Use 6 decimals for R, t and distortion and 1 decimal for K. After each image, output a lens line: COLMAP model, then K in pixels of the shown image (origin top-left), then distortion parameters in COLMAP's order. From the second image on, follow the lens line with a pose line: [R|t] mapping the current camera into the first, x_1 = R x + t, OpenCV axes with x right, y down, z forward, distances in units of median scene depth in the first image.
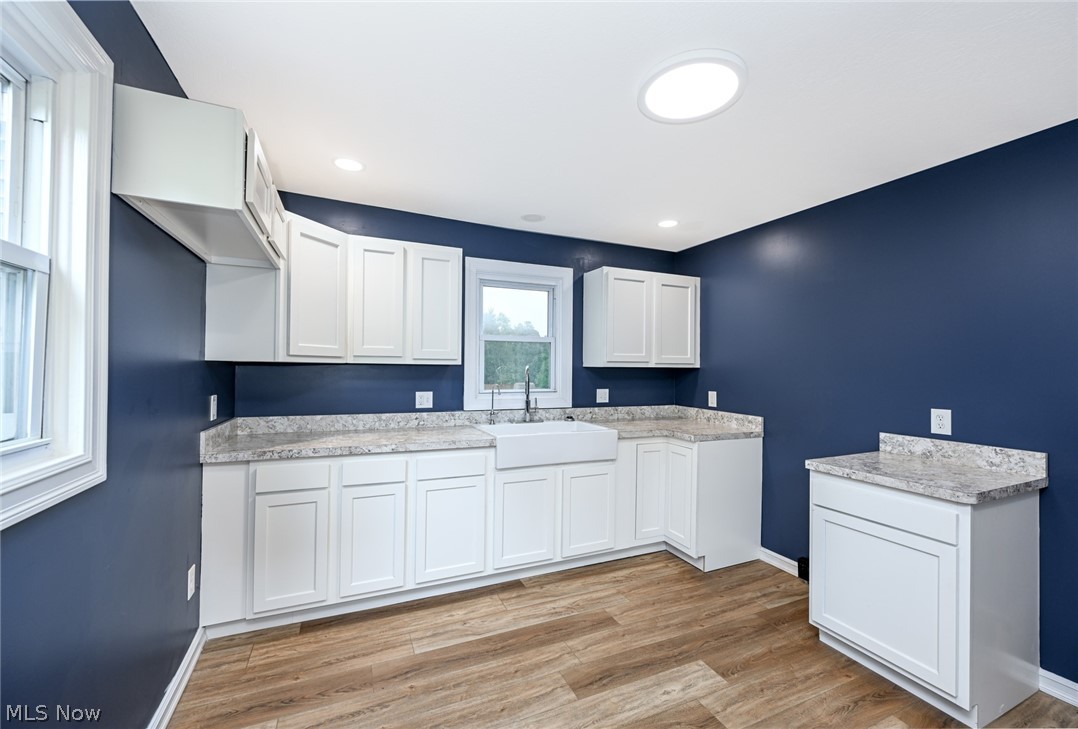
lens RADIAL K [[452.2, 0, 539.0], [0, 452.2, 364.5], [0, 0, 1]] dist [0.001327, 0.000036]
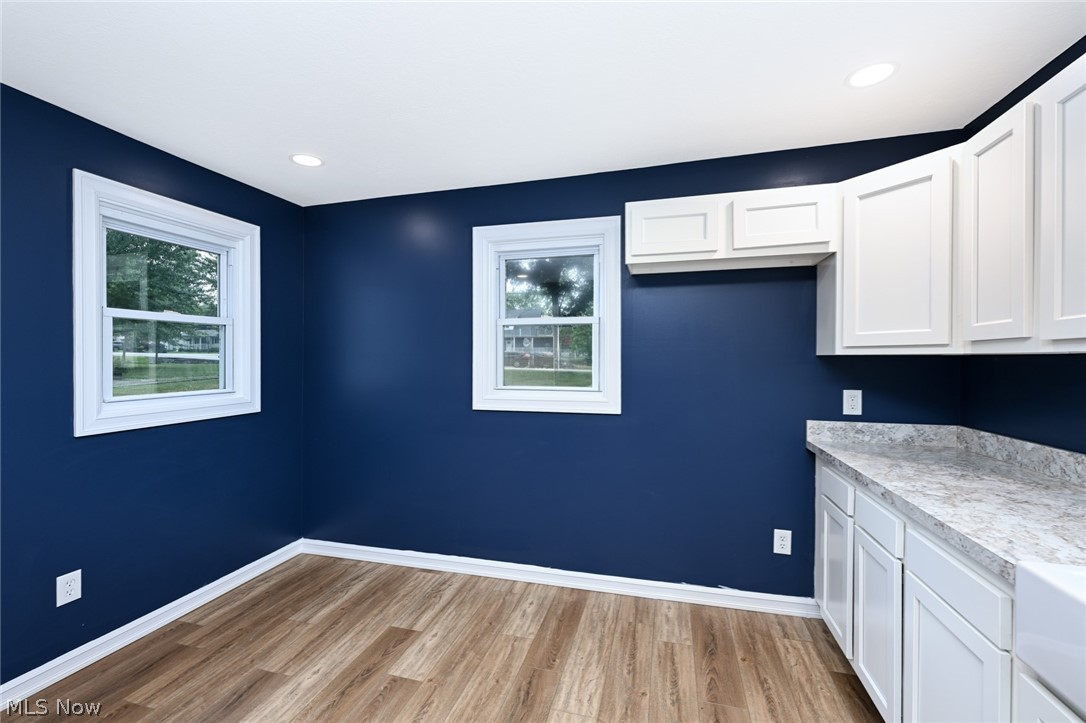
lens RADIAL K [[436.2, 0, 543.1], [0, 436.2, 364.6], [0, 0, 1]] dist [-0.000694, -0.000064]
pose [[-0.639199, -0.010577, -0.768969, 0.420603], [-0.006563, 0.999944, -0.008299, 0.022250], [0.769014, -0.000257, -0.639232, 1.011805]]
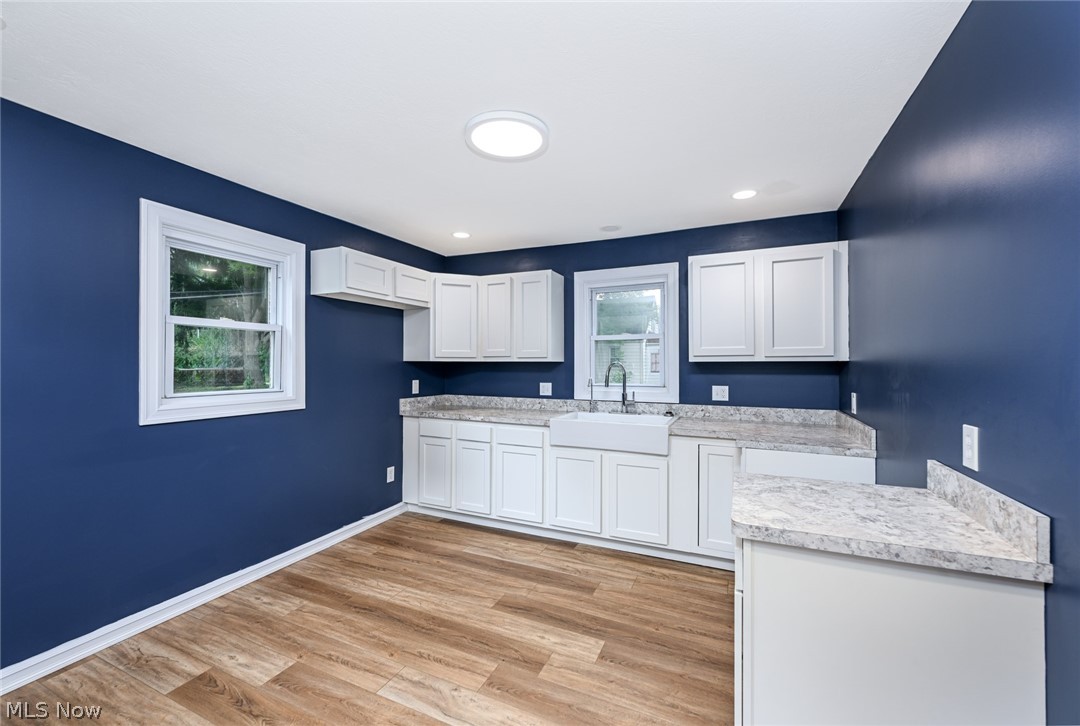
lens RADIAL K [[450.4, 0, 525.0], [0, 450.4, 363.8], [0, 0, 1]] dist [0.001062, 0.000011]
pose [[0.635118, -0.010186, -0.772348, 0.895975], [0.010158, 0.999937, -0.004835, 0.014732], [0.772348, -0.004775, 0.635181, 0.172951]]
